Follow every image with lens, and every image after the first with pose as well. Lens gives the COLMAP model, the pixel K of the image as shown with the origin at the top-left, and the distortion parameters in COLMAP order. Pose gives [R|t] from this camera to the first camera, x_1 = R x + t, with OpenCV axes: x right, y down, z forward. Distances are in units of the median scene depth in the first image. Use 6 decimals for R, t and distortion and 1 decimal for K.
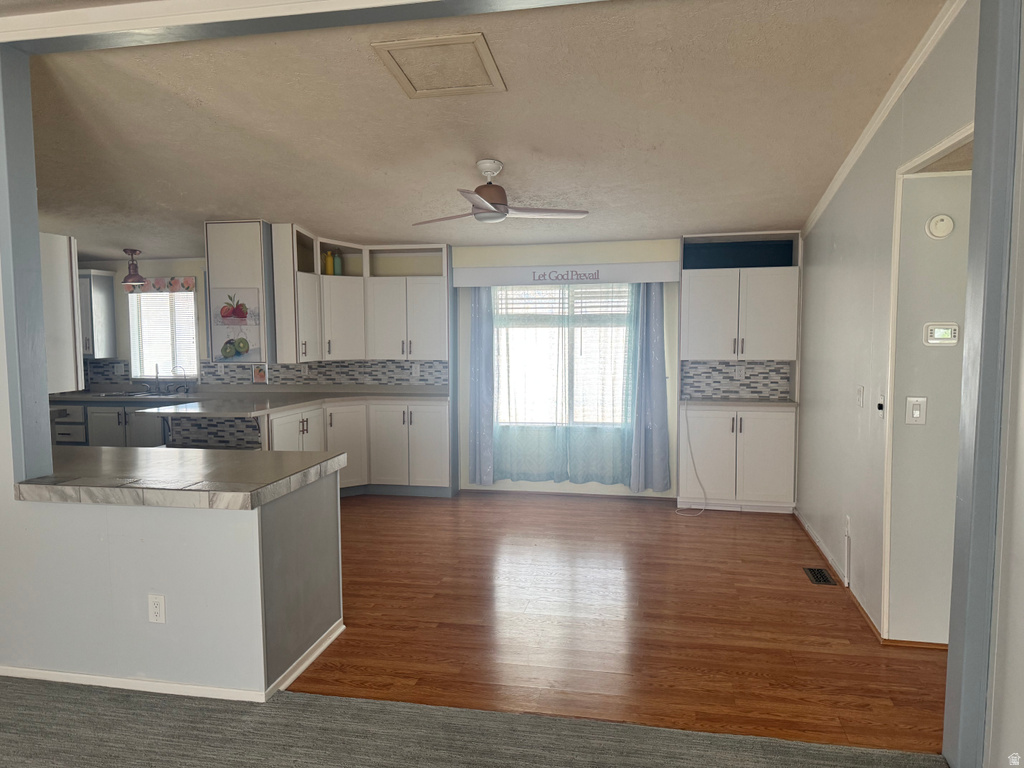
lens RADIAL K [[717.9, 0, 512.4], [0, 717.9, 385.7], [0, 0, 1]] dist [0.042639, -0.048492]
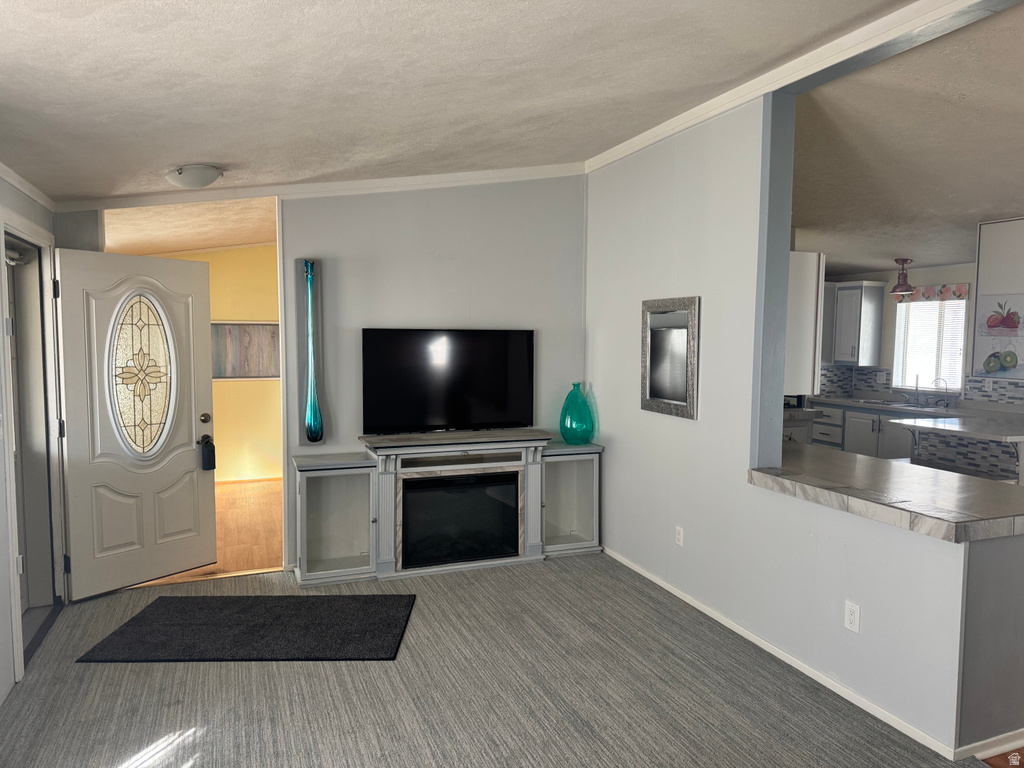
lens RADIAL K [[717.9, 0, 517.2], [0, 717.9, 385.3], [0, 0, 1]] dist [0.042639, -0.048492]
pose [[0.541672, 0.072210, -0.837483, 0.037314], [-0.082895, 0.996036, 0.032265, -0.003126], [0.836493, 0.051946, 0.545510, 0.021011]]
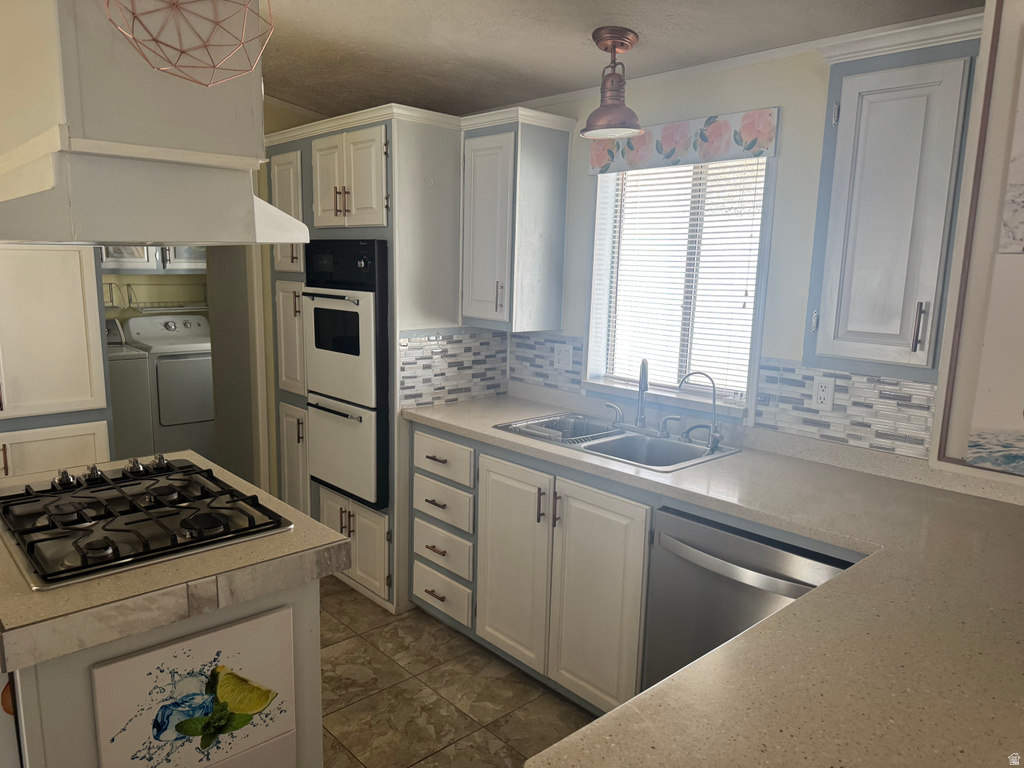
lens RADIAL K [[717.9, 0, 507.4], [0, 717.9, 394.0], [0, 0, 1]] dist [0.042639, -0.048492]
pose [[0.807278, 0.132750, -0.575047, -0.374058], [-0.075540, 0.989601, 0.122404, -0.058782], [0.585317, -0.055375, 0.808912, 0.737352]]
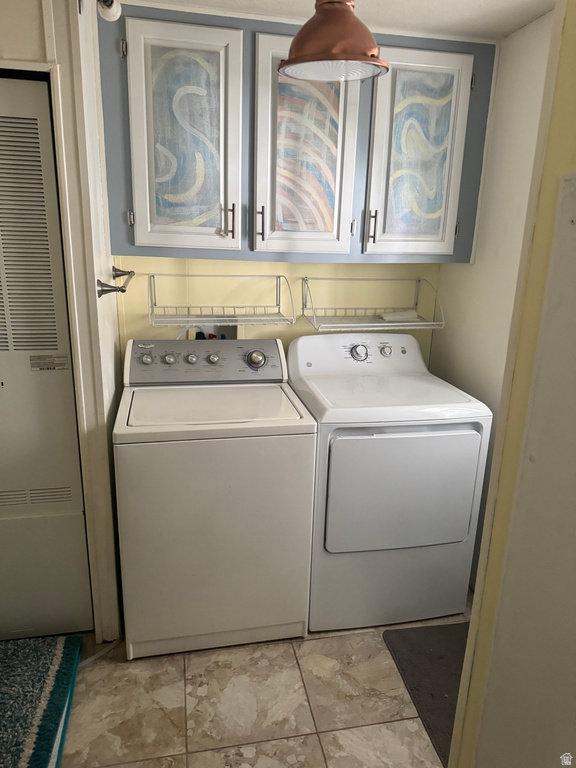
lens RADIAL K [[538.4, 0, 287.3], [0, 538.4, 399.1], [0, 0, 1]] dist [0.042639, -0.048492]
pose [[0.386762, 0.283710, -0.877453, -0.877464], [-0.102396, 0.958827, 0.264887, -0.066309], [0.916477, -0.012601, 0.399889, 1.003175]]
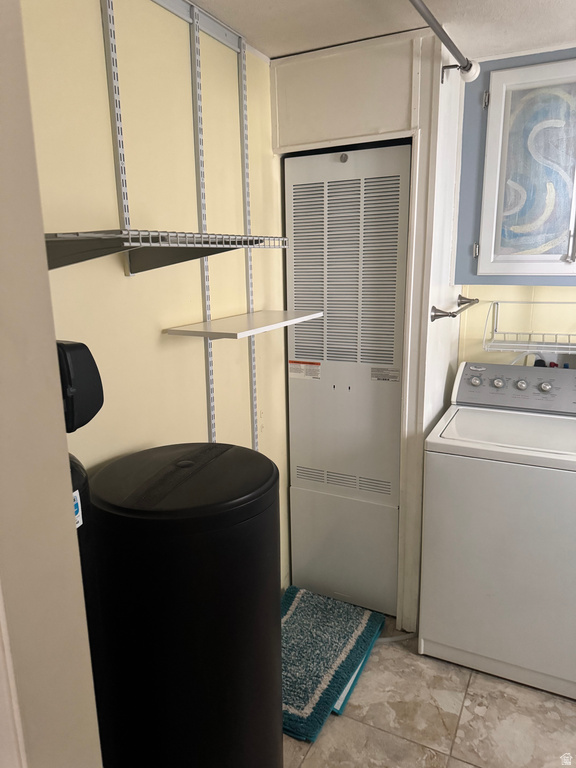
lens RADIAL K [[538.4, 0, 289.8], [0, 538.4, 404.2], [0, 0, 1]] dist [0.042639, -0.048492]
pose [[-0.269478, 0.255231, -0.928568, -0.846188], [-0.057577, 0.958243, 0.280097, -0.070132], [0.961284, 0.128944, -0.243531, 1.028215]]
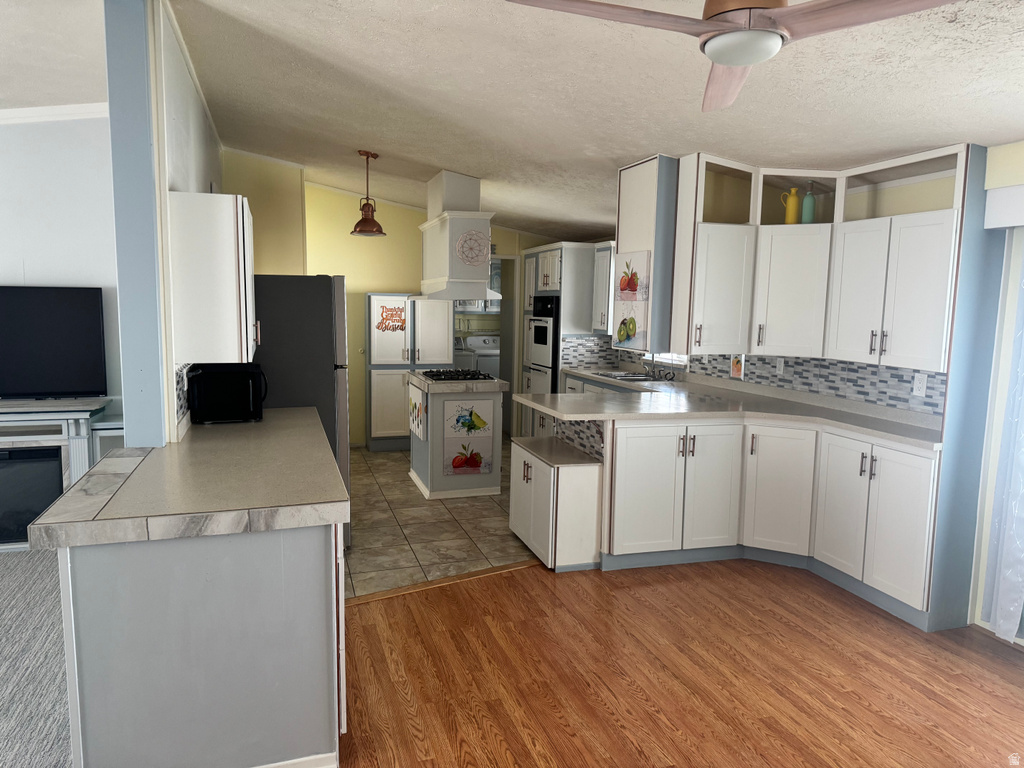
lens RADIAL K [[717.9, 0, 510.9], [0, 717.9, 380.7], [0, 0, 1]] dist [0.042639, -0.048492]
pose [[0.481862, 0.108447, -0.869510, 0.214641], [-0.089568, 0.993210, 0.074239, -0.040696], [0.871657, 0.042107, 0.488303, 0.477740]]
